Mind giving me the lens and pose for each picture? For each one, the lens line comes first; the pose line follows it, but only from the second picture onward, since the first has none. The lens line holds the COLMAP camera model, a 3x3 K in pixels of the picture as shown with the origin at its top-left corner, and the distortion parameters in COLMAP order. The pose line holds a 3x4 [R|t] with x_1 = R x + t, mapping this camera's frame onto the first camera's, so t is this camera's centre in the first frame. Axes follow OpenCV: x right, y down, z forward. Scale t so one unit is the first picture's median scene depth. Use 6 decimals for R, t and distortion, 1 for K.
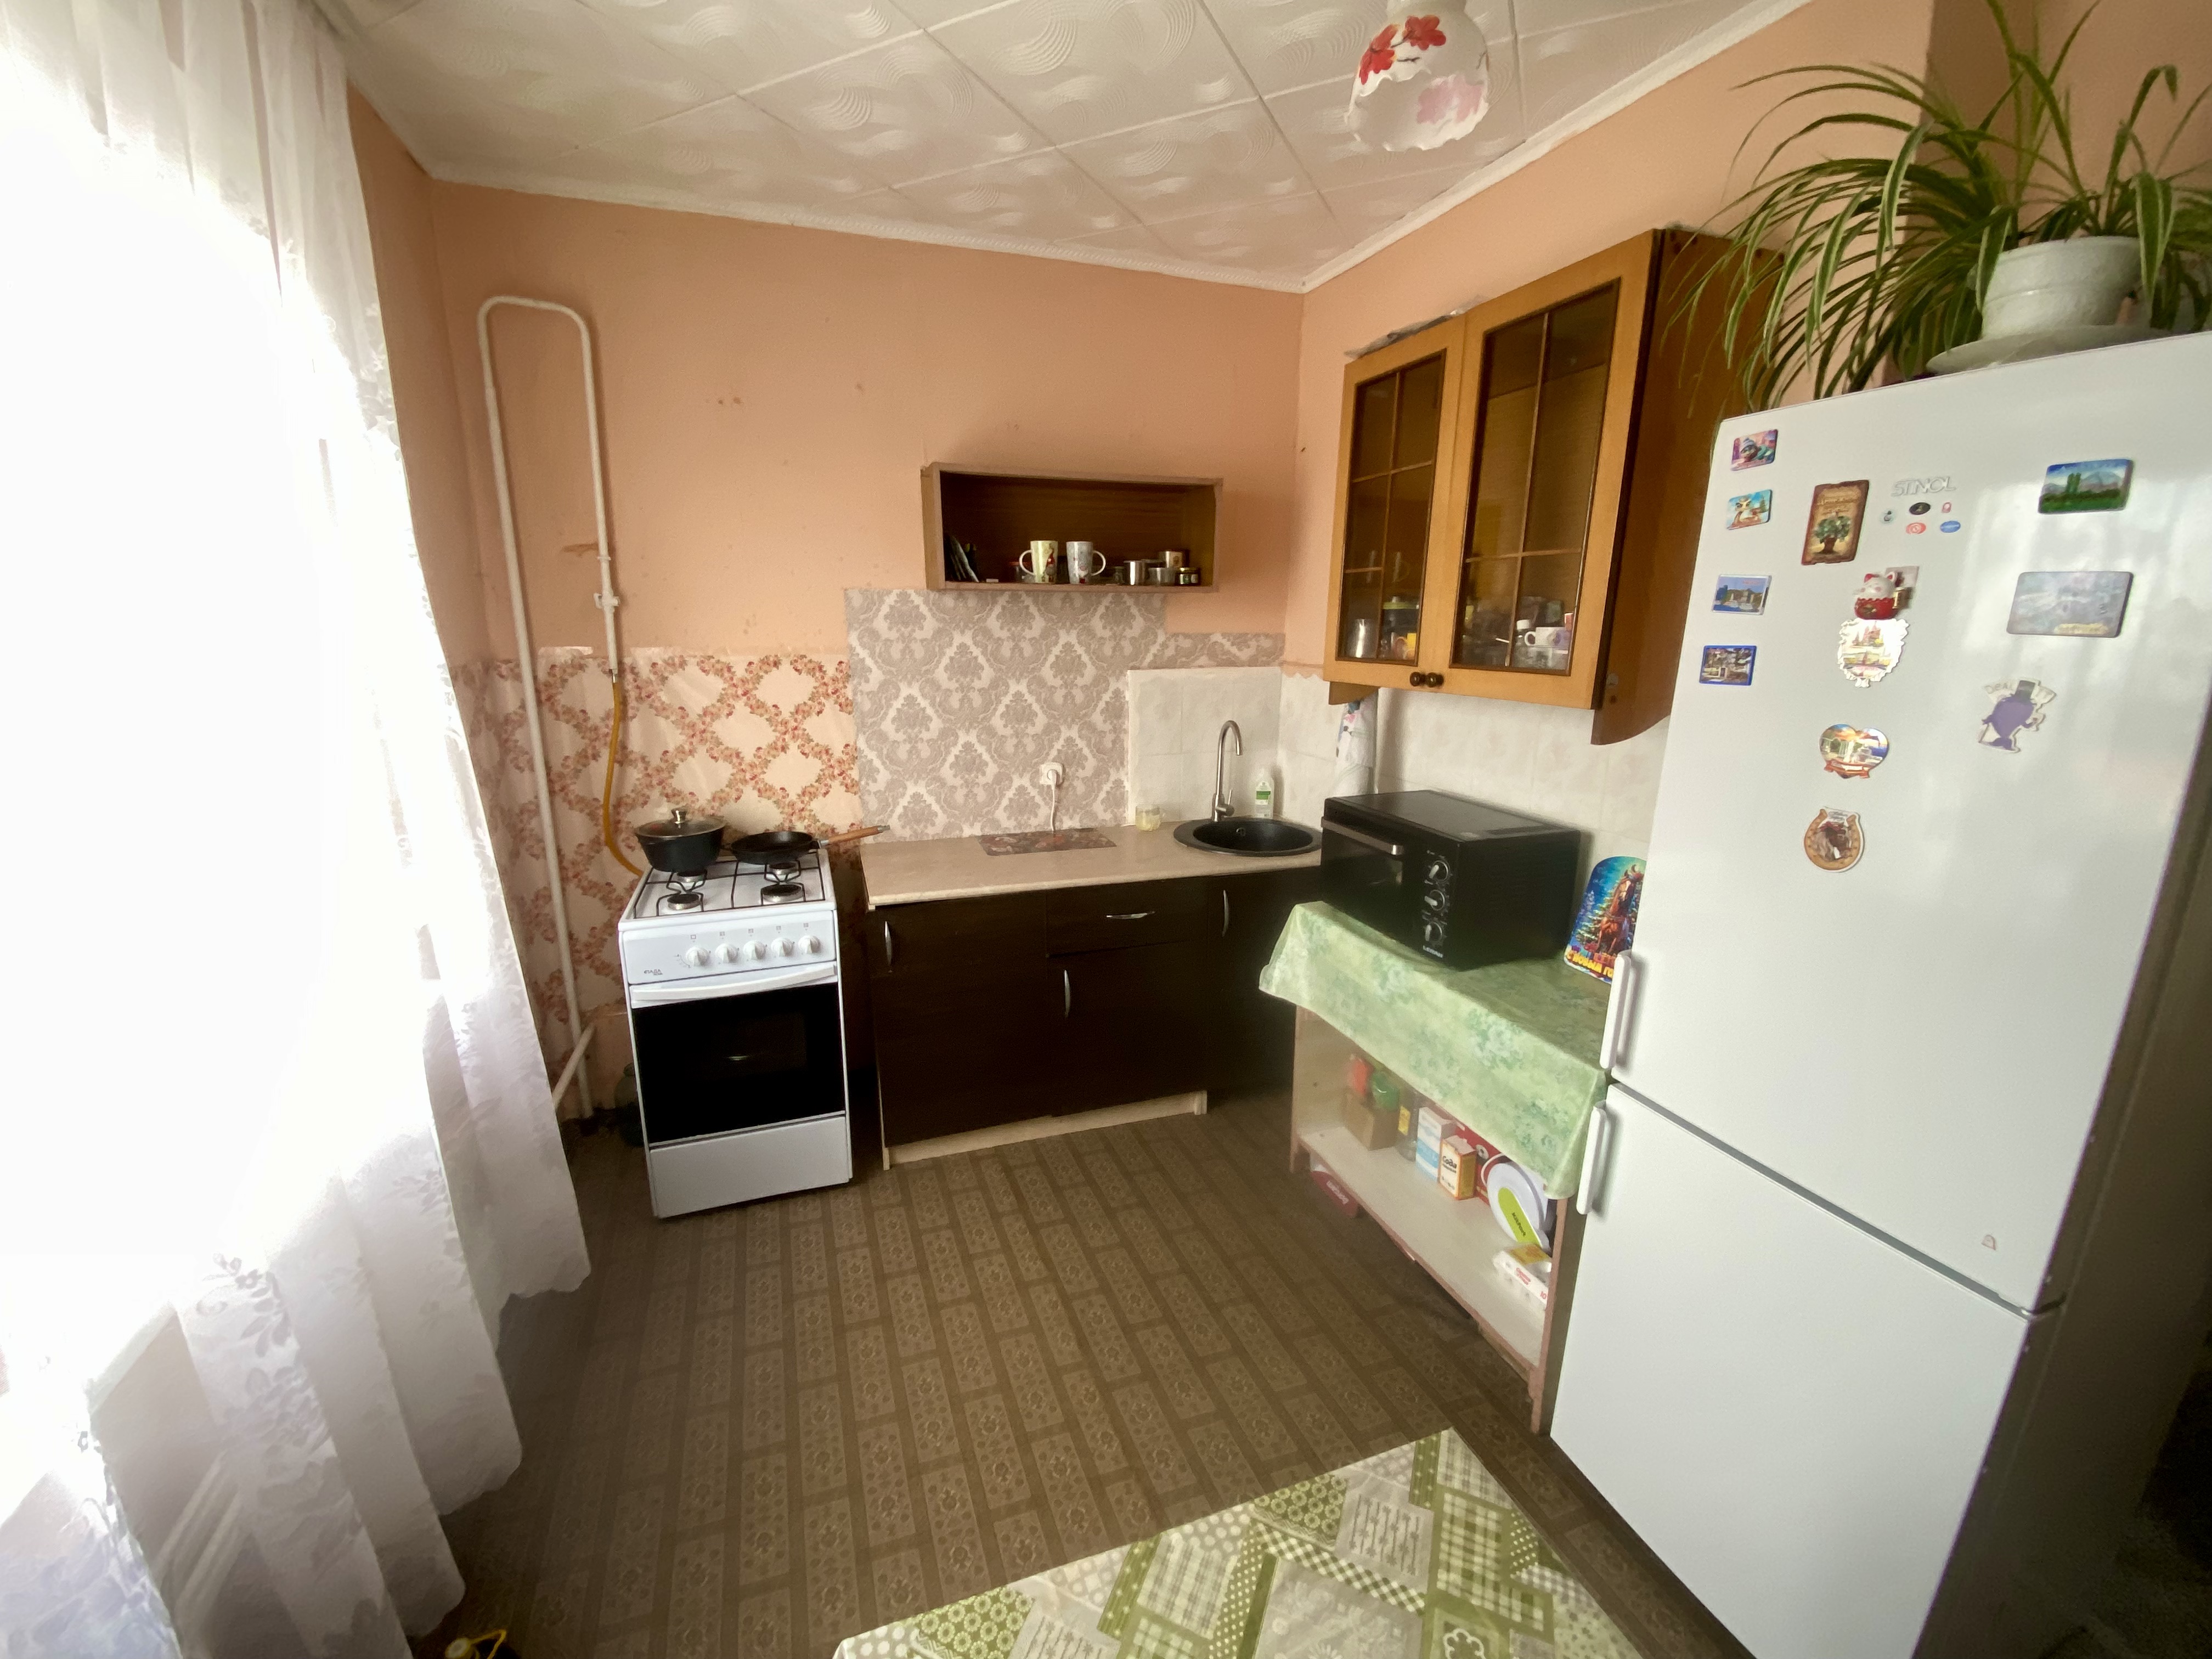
lens RADIAL K [[887.7, 0, 1095.3], [0, 887.7, 824.2], [0, 0, 1]] dist [0.026283, -0.022871]
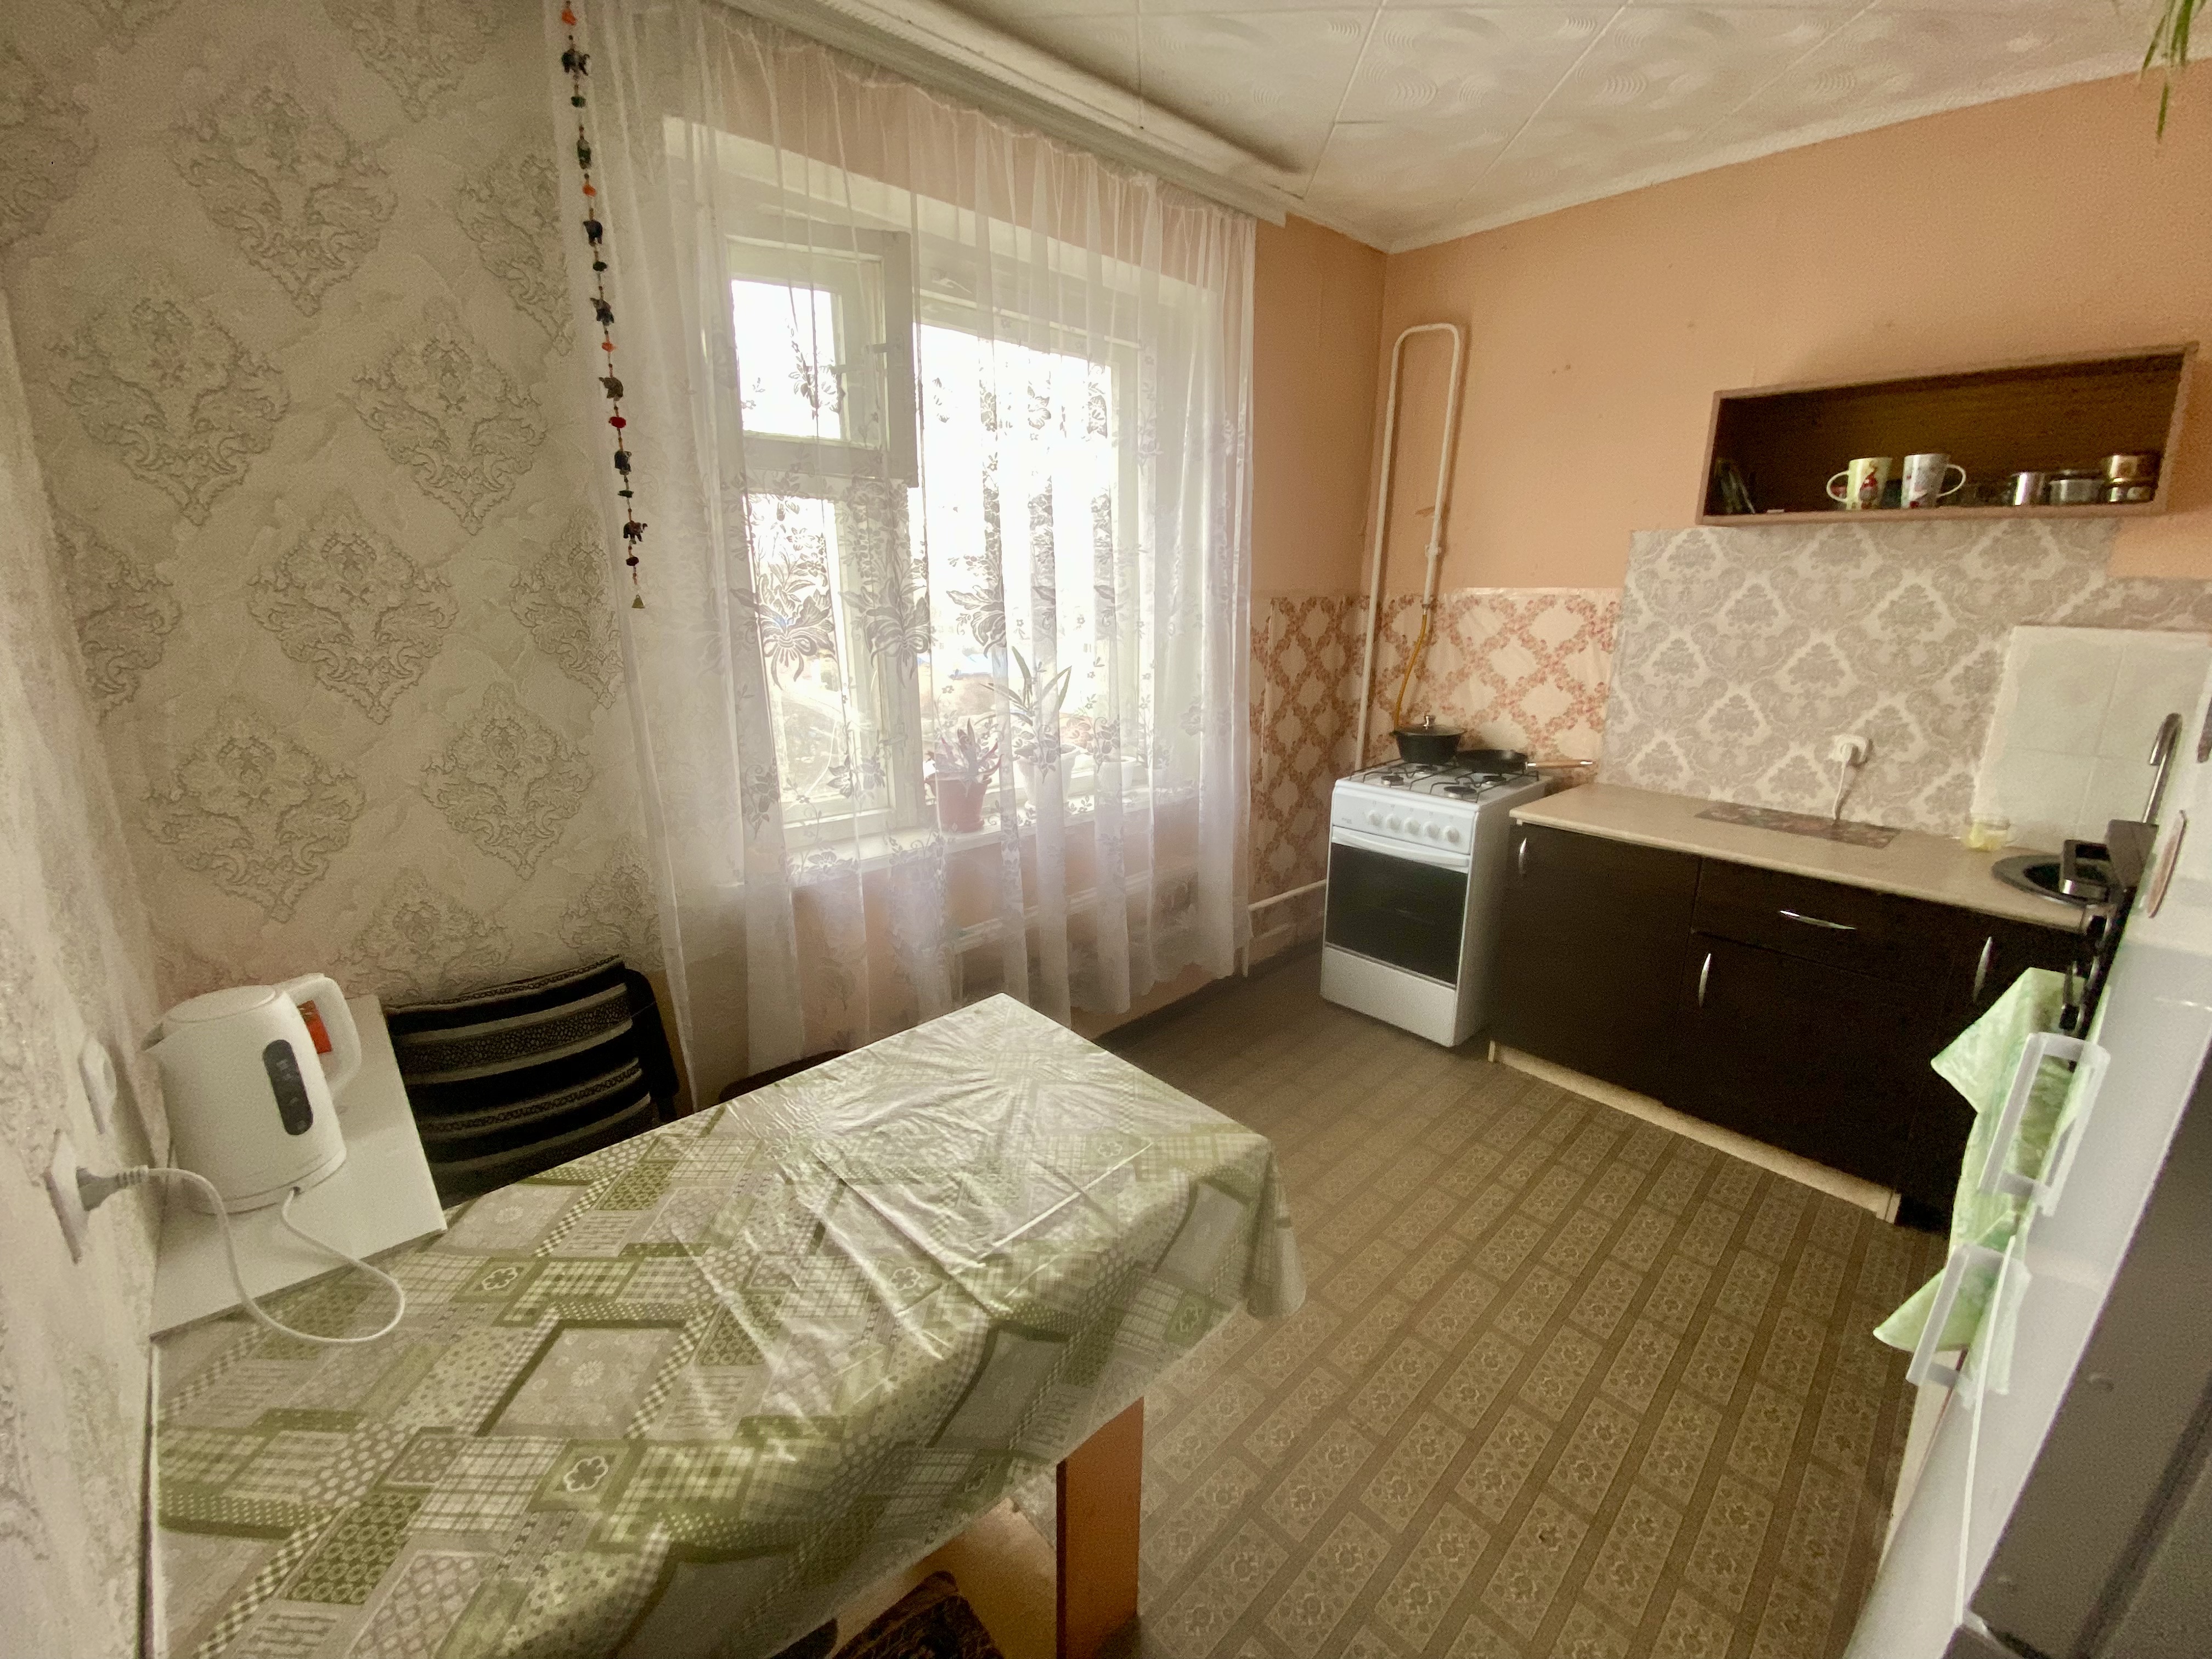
lens RADIAL K [[887.7, 0, 1095.3], [0, 887.7, 824.2], [0, 0, 1]] dist [0.026283, -0.022871]
pose [[0.396703, 0.237964, -0.886566, 0.462489], [-0.208718, 0.963900, 0.165328, 0.020463], [0.893903, 0.119457, 0.432050, 0.043422]]
